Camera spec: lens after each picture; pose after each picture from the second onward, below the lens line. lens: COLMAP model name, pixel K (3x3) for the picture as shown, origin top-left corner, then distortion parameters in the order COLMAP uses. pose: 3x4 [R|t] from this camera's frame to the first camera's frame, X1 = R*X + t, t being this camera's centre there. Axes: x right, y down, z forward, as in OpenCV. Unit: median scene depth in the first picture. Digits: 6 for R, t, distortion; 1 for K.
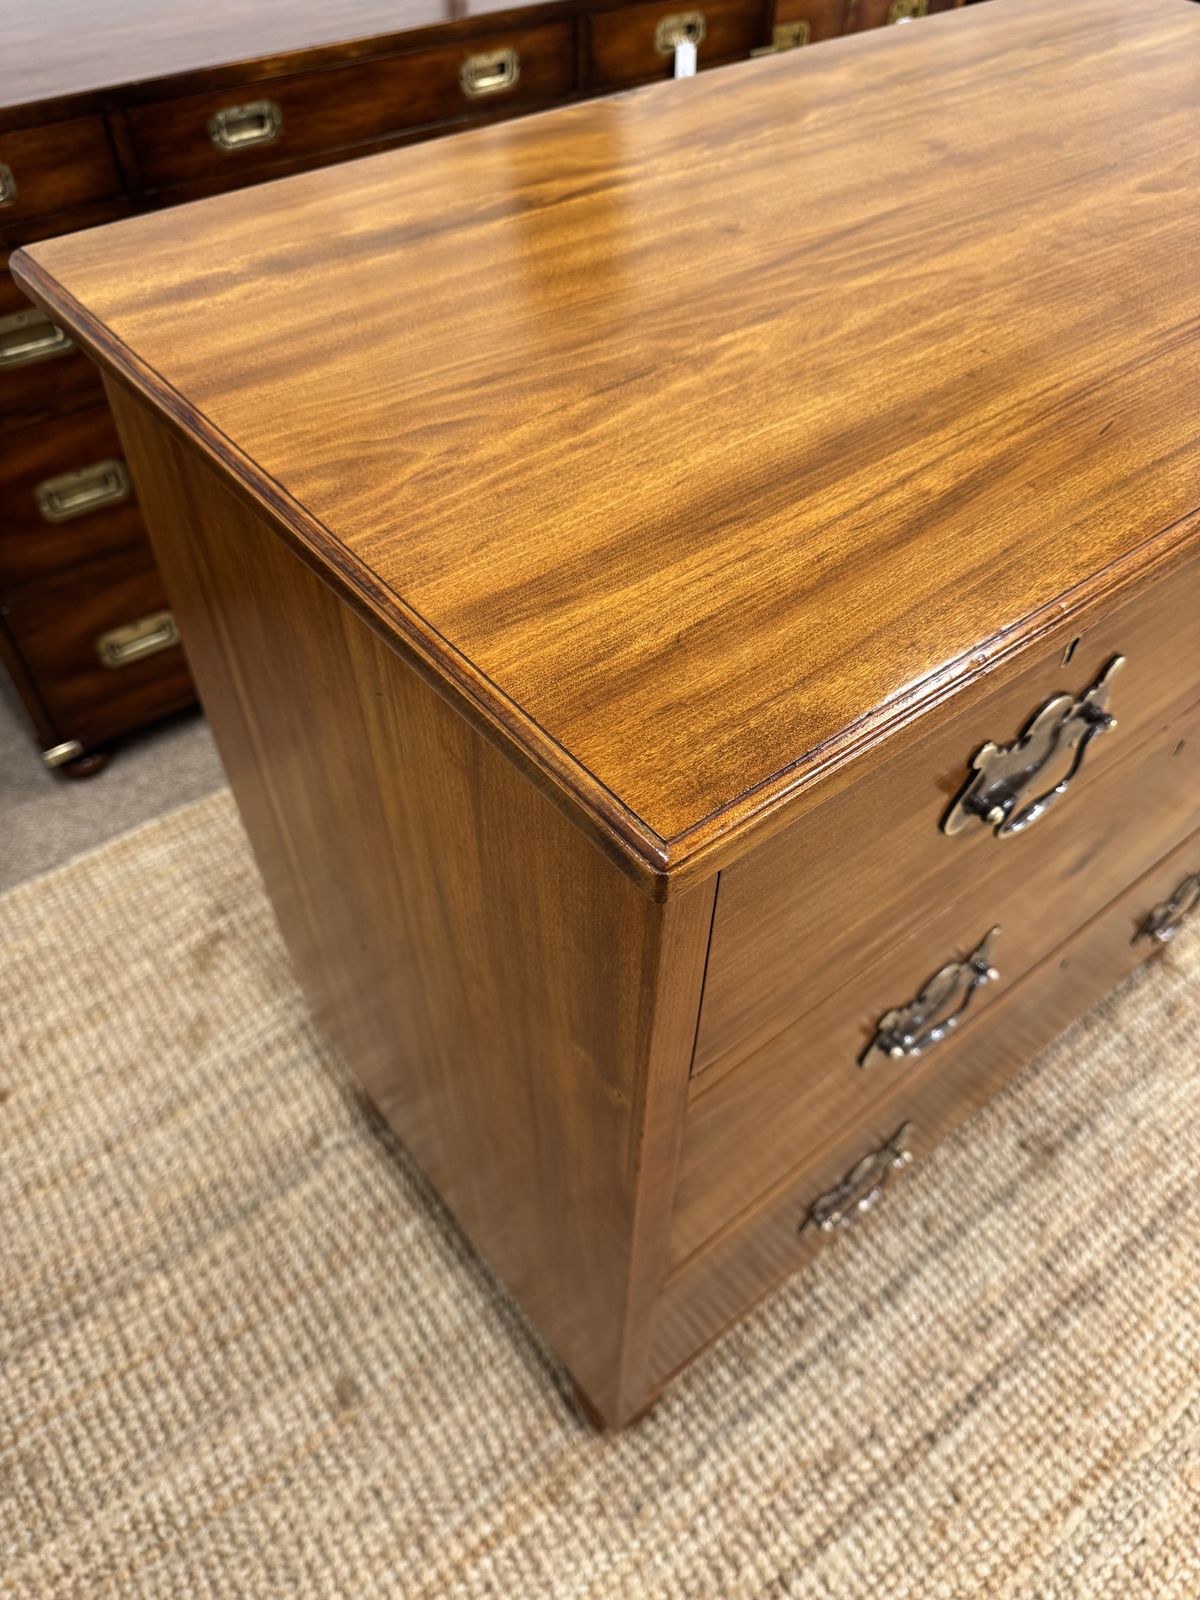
lens RADIAL K [[1158.5, 0, 602.0], [0, 1158.5, 801.0], [0, 0, 1]] dist [-0.009060, -0.004053]
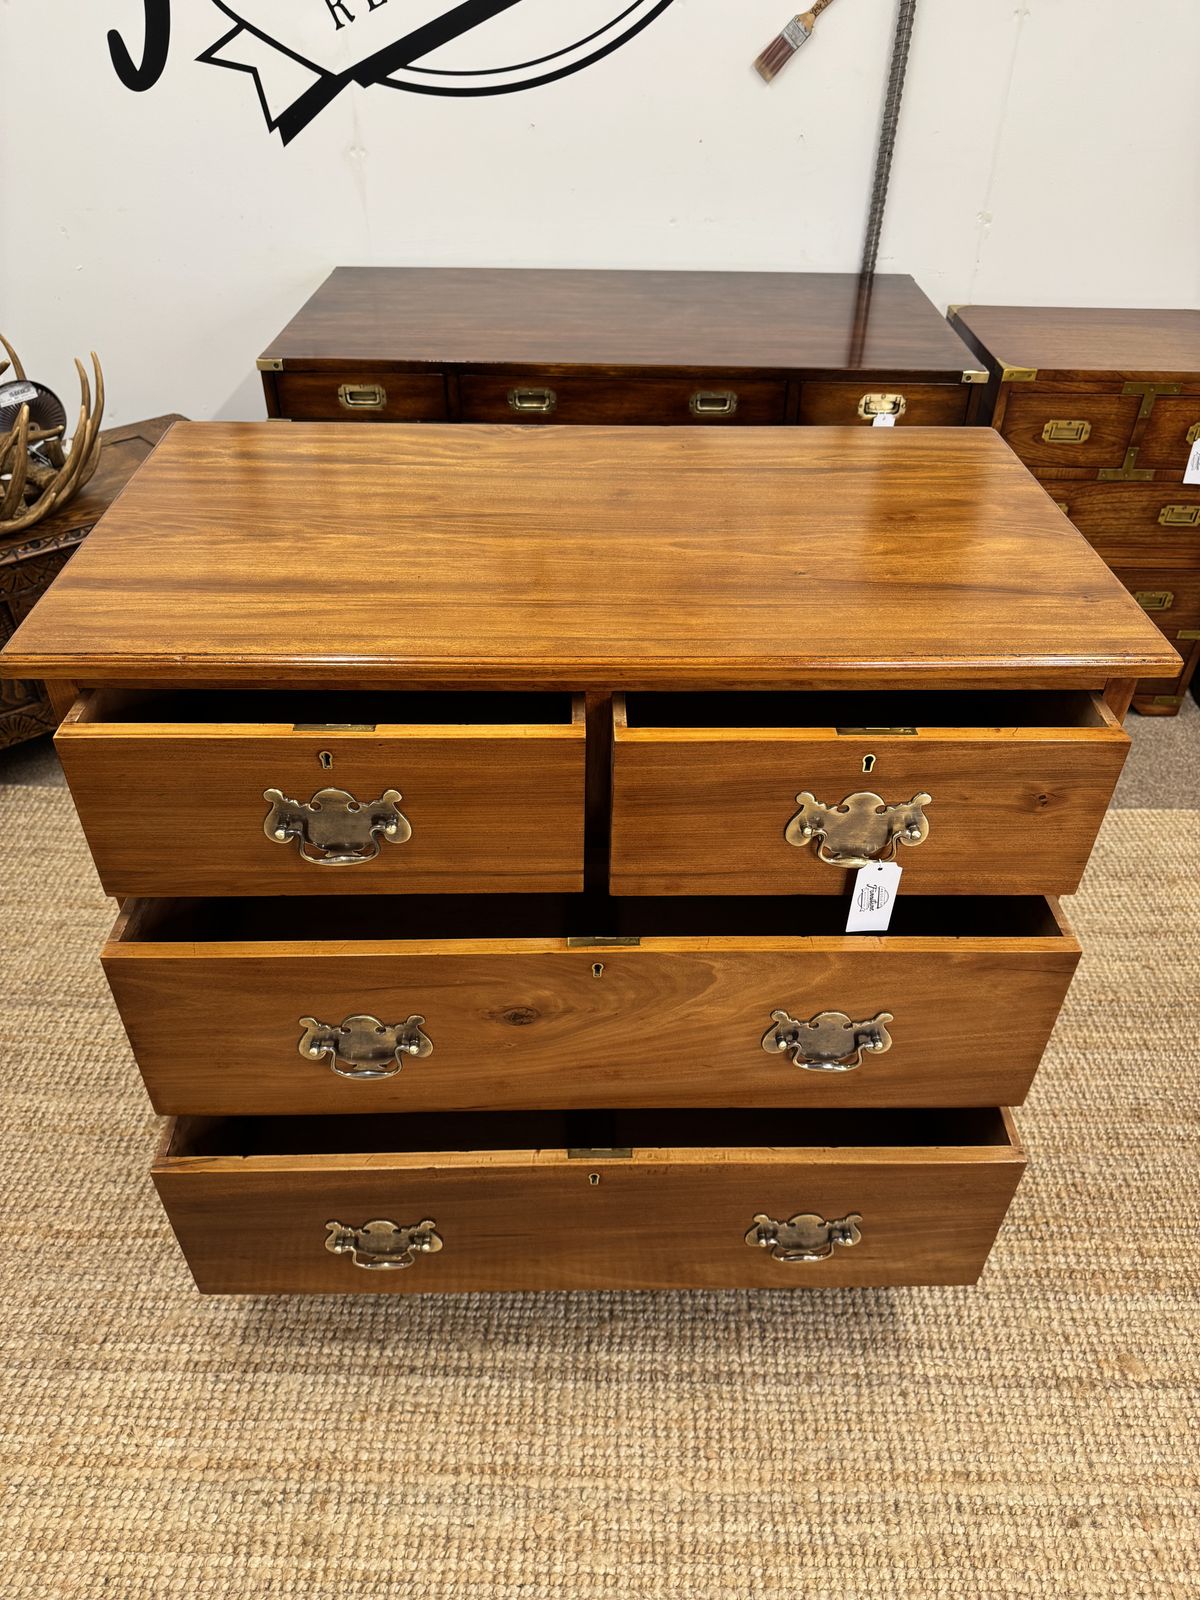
lens RADIAL K [[1141.8, 0, 607.1], [0, 1141.8, 805.4], [0, 0, 1]] dist [0.010748, -0.014515]
pose [[0.797262, 0.371543, -0.475741, 0.831588], [-0.452703, 0.889355, -0.064088, -0.035773], [0.399291, 0.266464, 0.877248, -0.221507]]
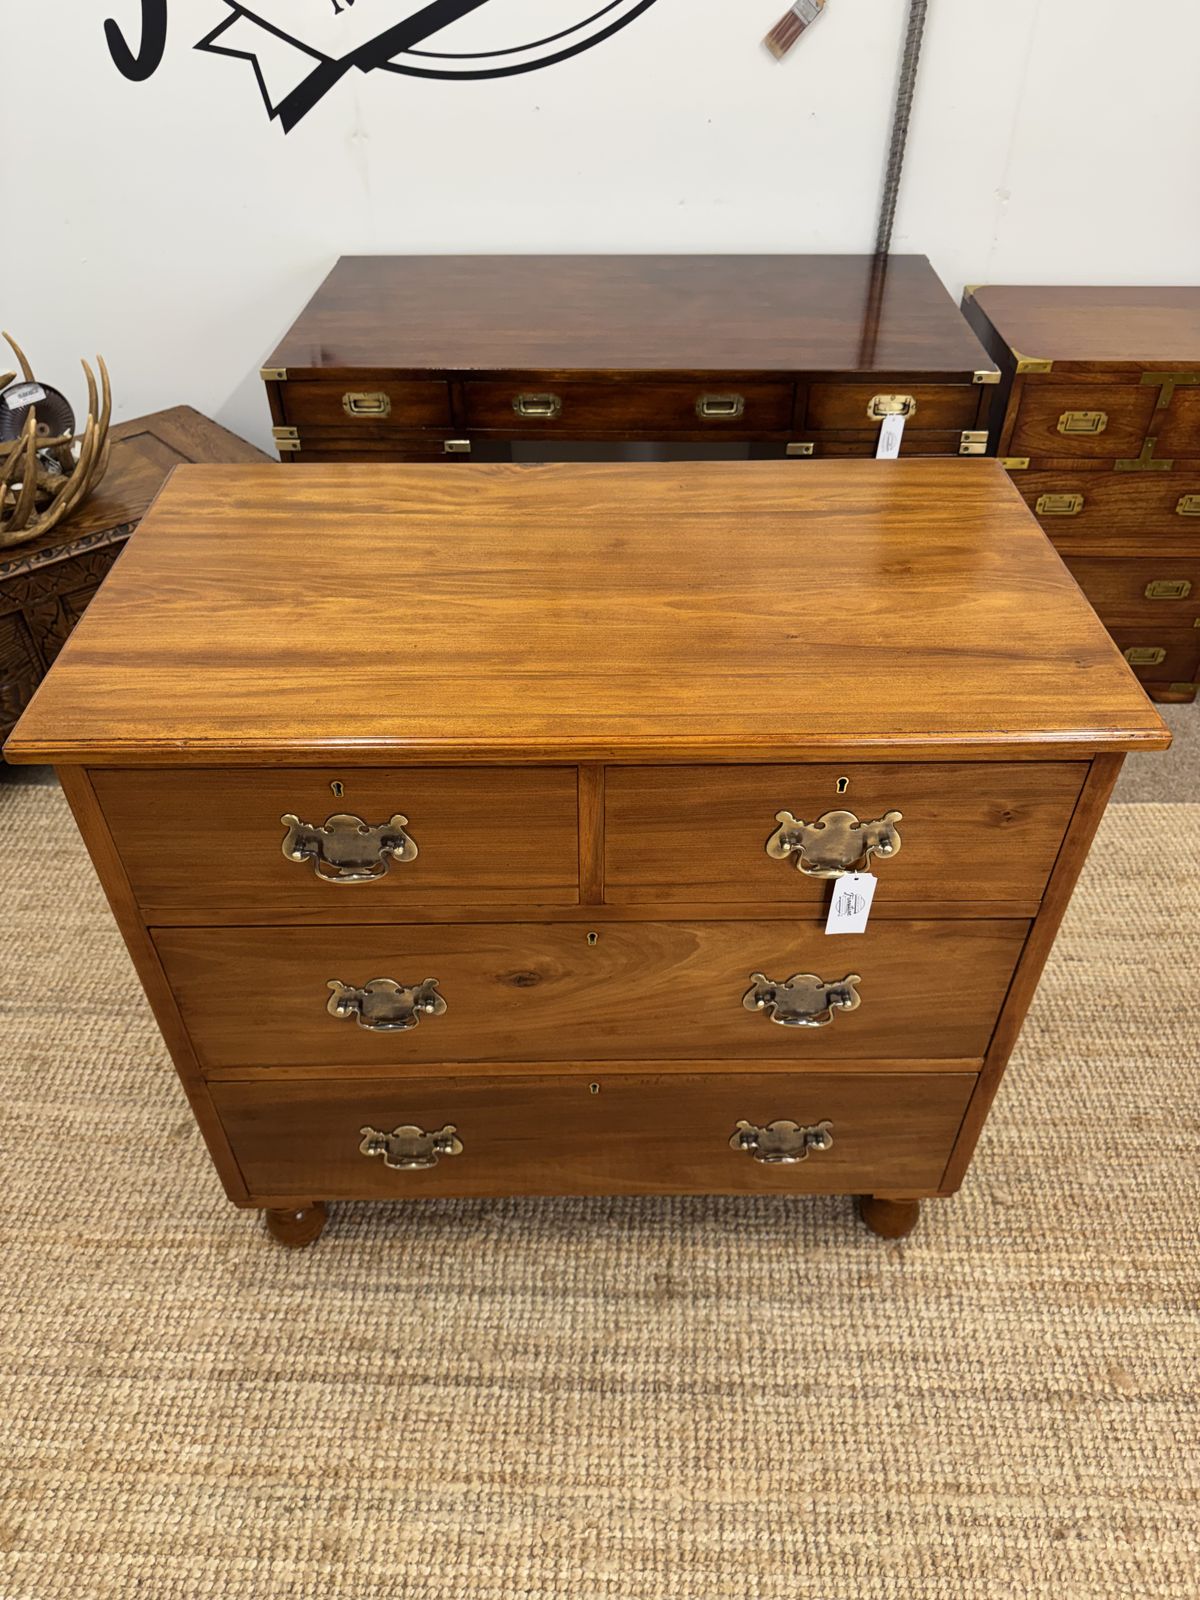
lens RADIAL K [[1144.6, 0, 603.4], [0, 1144.6, 803.7], [0, 0, 1]] dist [0.006439, -0.010035]
pose [[0.788155, 0.392145, -0.474377, 0.818949], [-0.448473, 0.893774, -0.006275, -0.144290], [0.421525, 0.217691, 0.880300, -0.255917]]
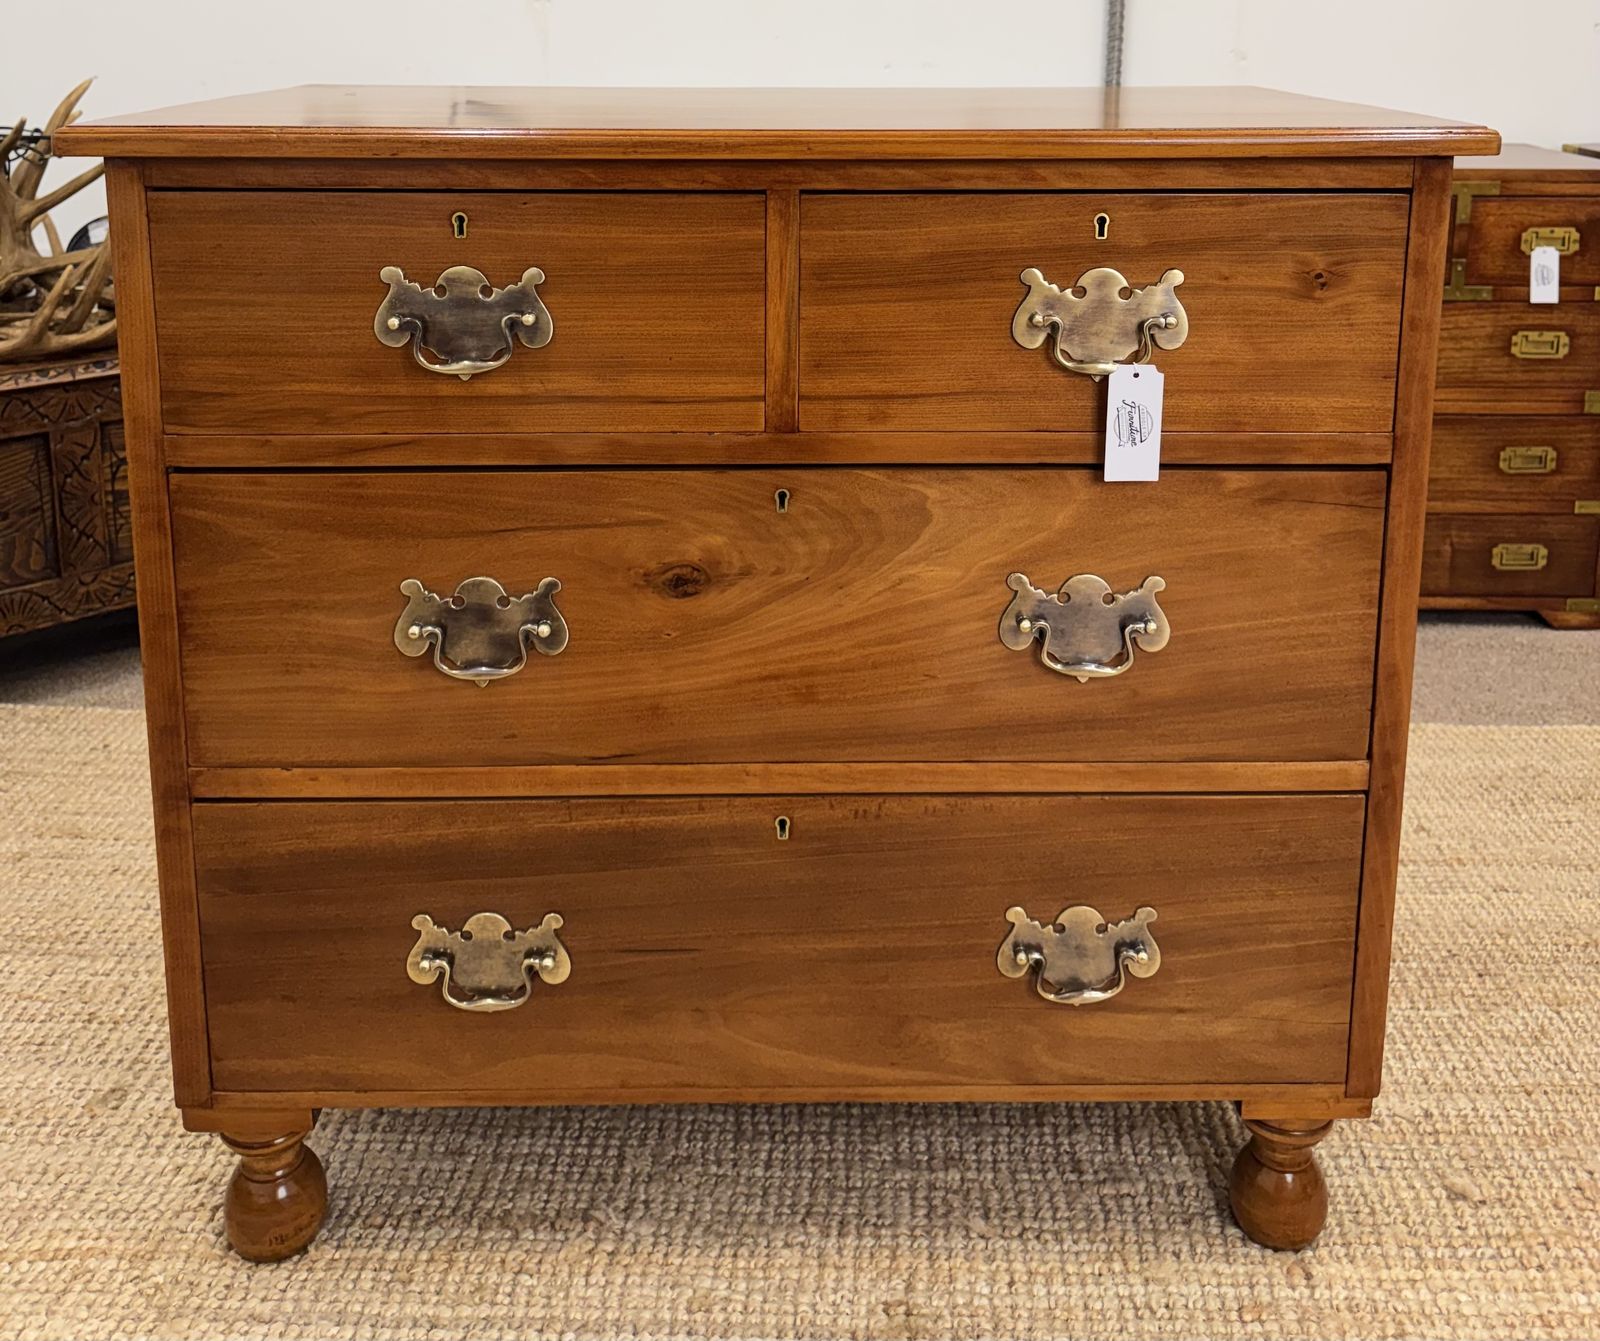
lens RADIAL K [[1528.1, 0, 806.3], [0, 1528.1, 272.8], [0, 0, 1]] dist [-0.005176, 0.002659]
pose [[0.789164, 0.094483, -0.606872, 0.972718], [-0.450287, 0.760978, -0.467069, 0.320143], [0.417686, 0.641860, 0.643081, -0.041828]]
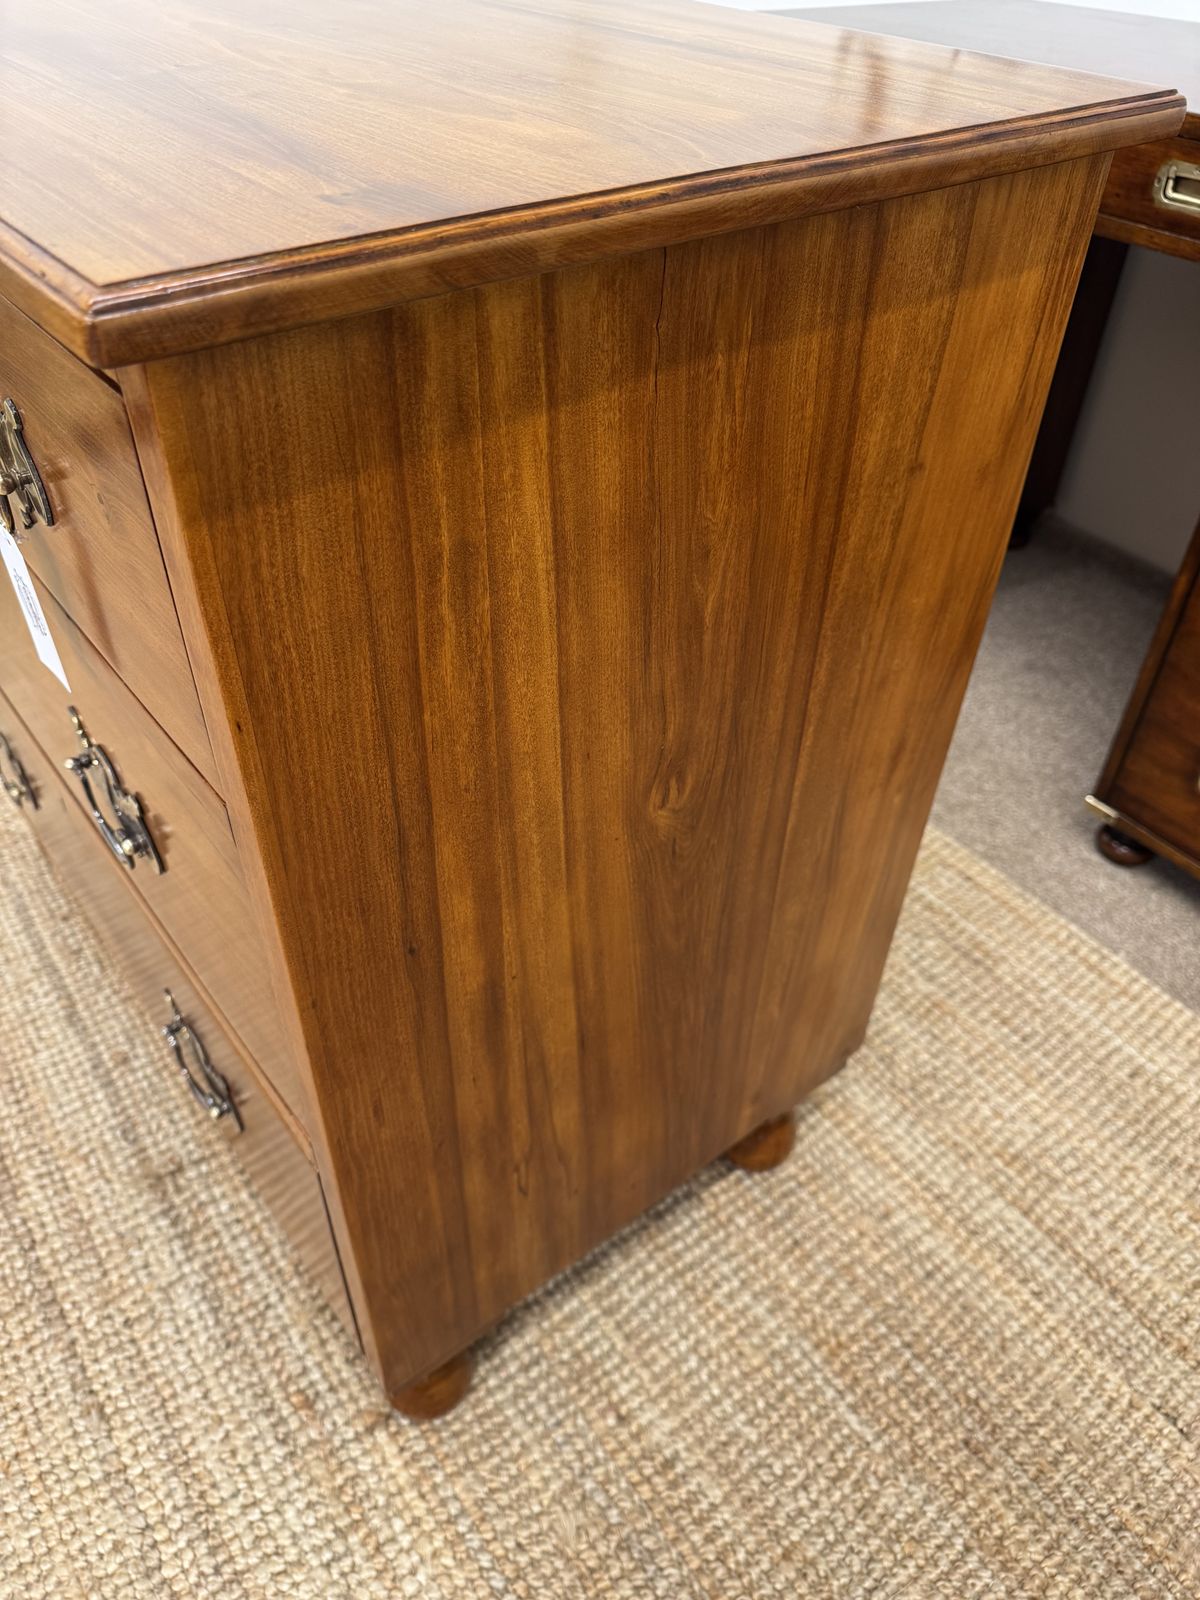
lens RADIAL K [[1158.5, 0, 602.0], [0, 1158.5, 801.0], [0, 0, 1]] dist [-0.009060, -0.004053]
pose [[-0.002408, 0.644604, -0.764513, 1.013739], [-0.758995, 0.496593, 0.421096, -0.548434], [0.651092, 0.581276, 0.488055, 0.719950]]
